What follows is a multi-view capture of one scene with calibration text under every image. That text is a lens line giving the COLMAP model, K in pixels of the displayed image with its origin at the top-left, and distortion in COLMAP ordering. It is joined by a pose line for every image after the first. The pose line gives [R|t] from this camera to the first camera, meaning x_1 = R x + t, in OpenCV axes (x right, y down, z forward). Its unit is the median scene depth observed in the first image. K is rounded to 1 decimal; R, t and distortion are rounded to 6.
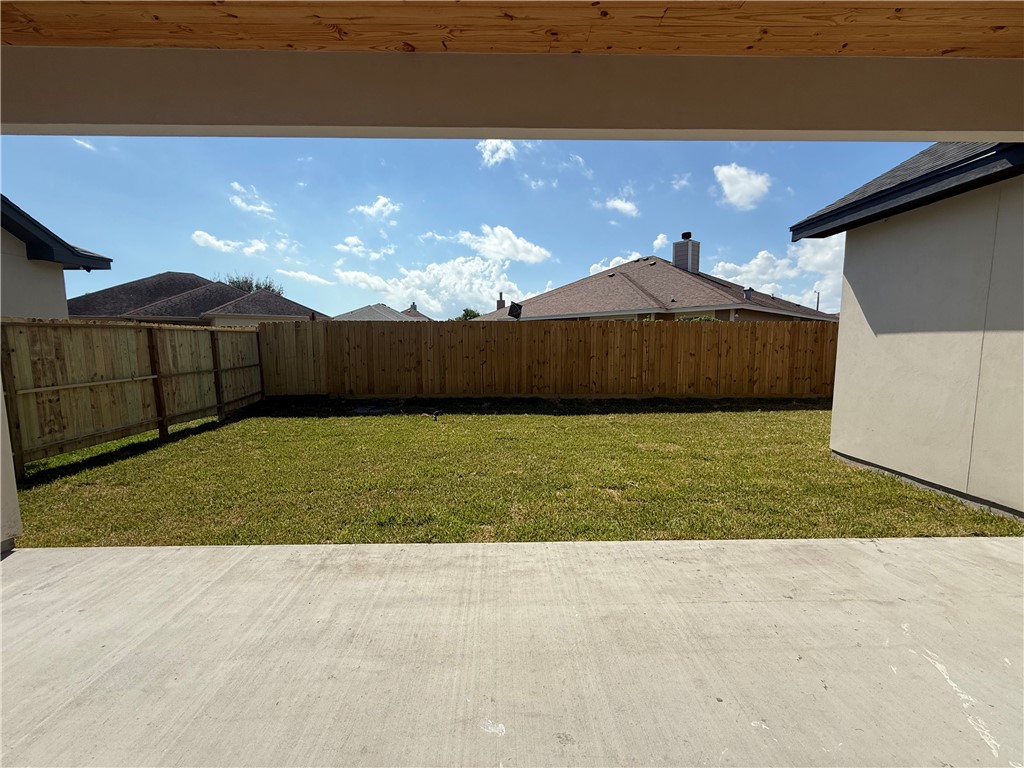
lens RADIAL K [[408.0, 0, 508.8], [0, 408.0, 384.8], [0, 0, 1]] dist [-0.000193, 0.000078]
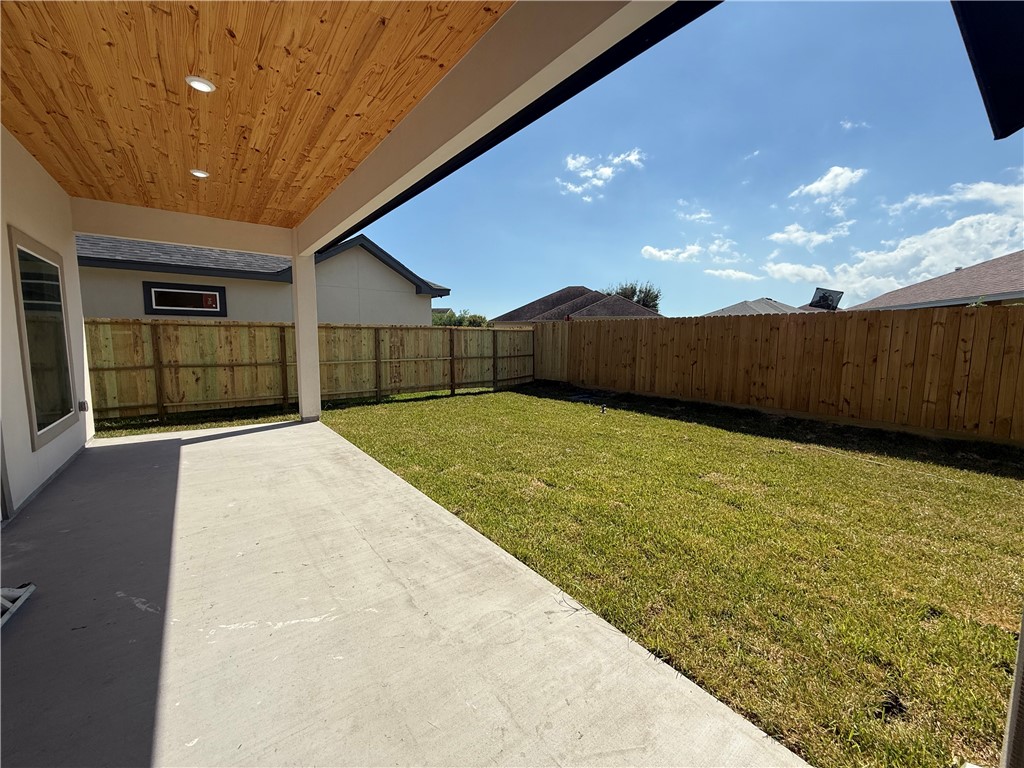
lens RADIAL K [[408.0, 0, 508.8], [0, 408.0, 384.8], [0, 0, 1]] dist [-0.000193, 0.000078]
pose [[0.591484, 0.098339, -0.800297, 0.567480], [-0.095239, 0.994108, 0.051765, -0.018986], [0.800672, 0.045601, 0.597365, 0.183238]]
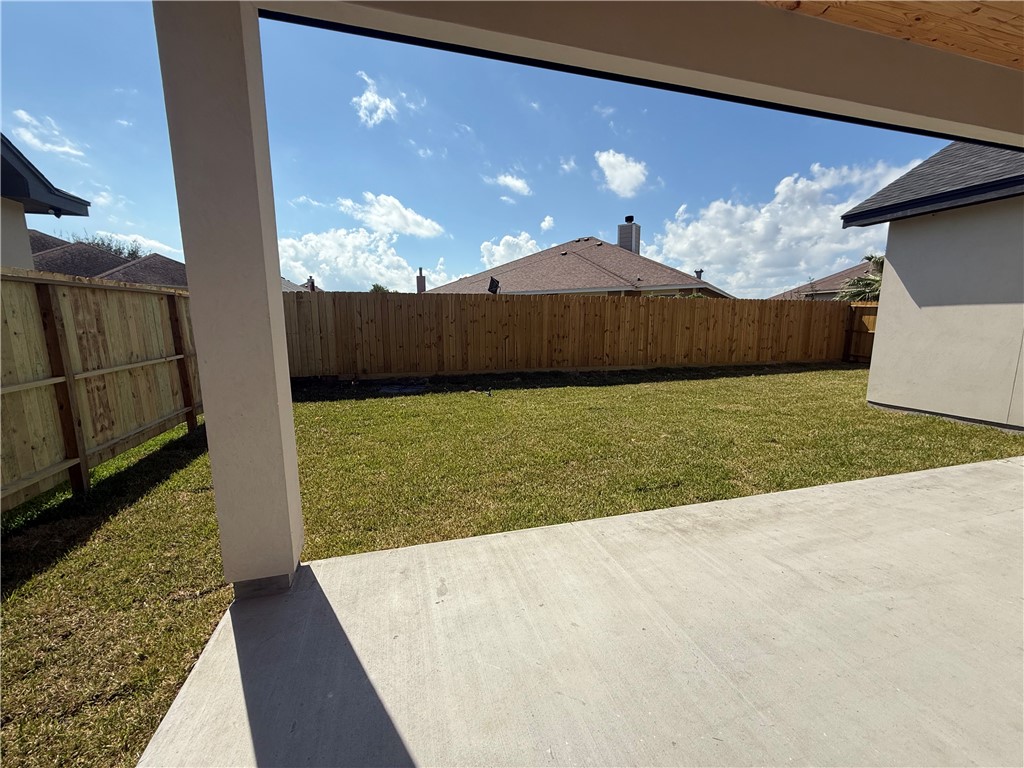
lens RADIAL K [[408.0, 0, 508.8], [0, 408.0, 384.8], [0, 0, 1]] dist [-0.000193, 0.000078]
pose [[0.966882, -0.040482, 0.251995, -0.413644], [0.027525, 0.998122, 0.054732, 0.008454], [-0.253737, -0.045983, 0.966180, 0.058277]]
